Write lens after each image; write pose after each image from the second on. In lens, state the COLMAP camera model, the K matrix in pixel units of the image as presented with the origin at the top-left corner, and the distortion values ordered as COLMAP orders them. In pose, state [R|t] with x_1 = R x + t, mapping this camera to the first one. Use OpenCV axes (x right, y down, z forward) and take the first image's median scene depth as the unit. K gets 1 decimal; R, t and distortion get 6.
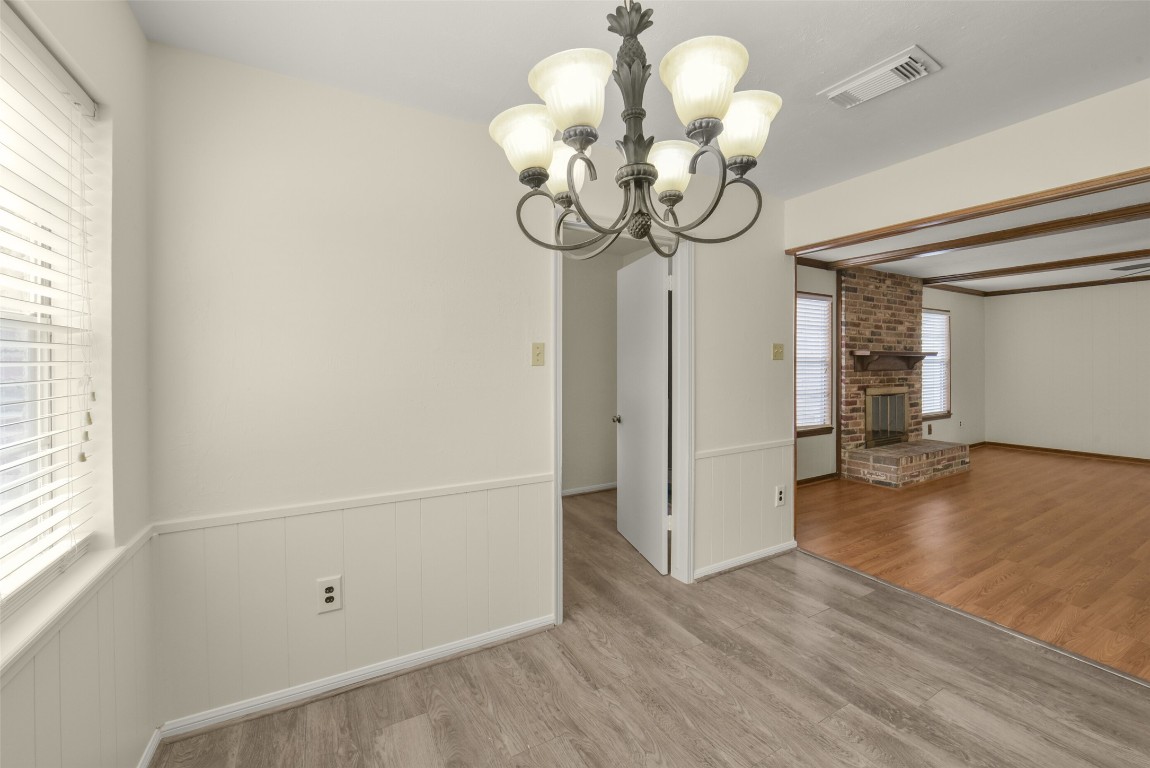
lens RADIAL K [[464.9, 0, 576.2], [0, 464.9, 366.5], [0, 0, 1]] dist [-0.015254, 0.000955]
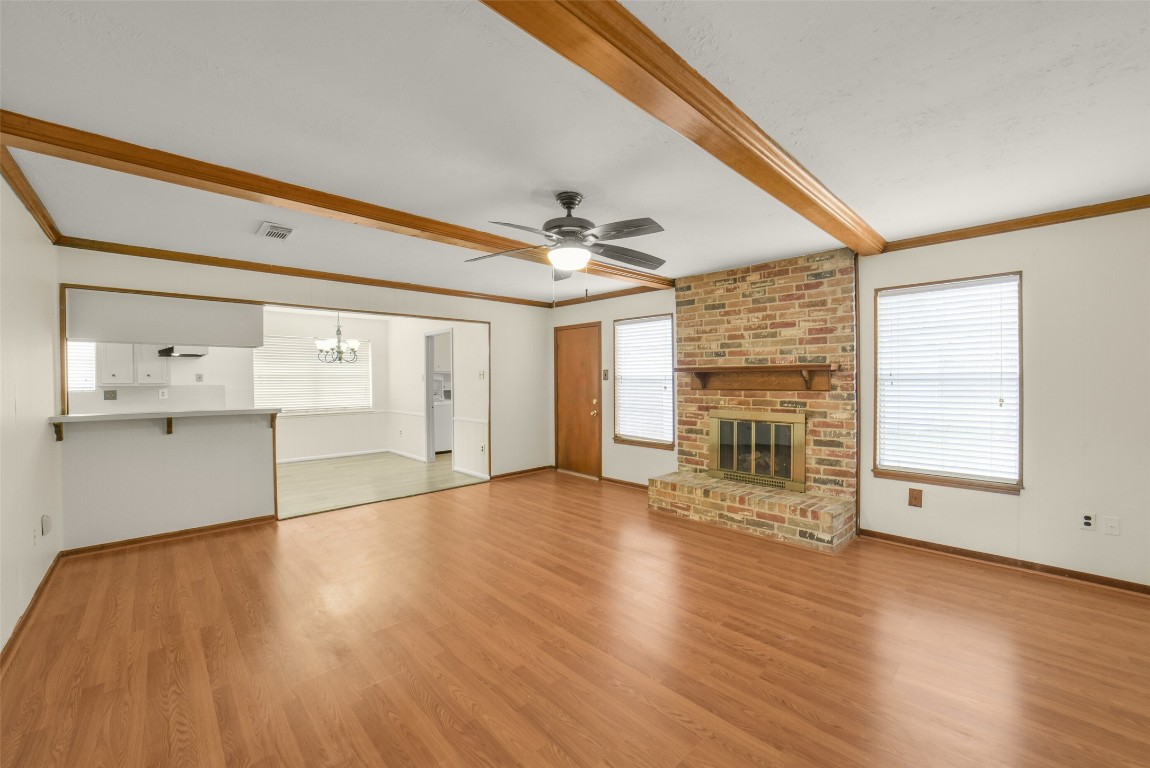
lens RADIAL K [[460.4, 0, 564.0], [0, 460.4, 382.2], [0, 0, 1]] dist [-0.018206, 0.000257]
pose [[0.220735, 0.011535, -0.975266, 1.432895], [0.004727, 0.999906, 0.012896, -0.017252], [0.975322, -0.007457, 0.220660, 0.537691]]
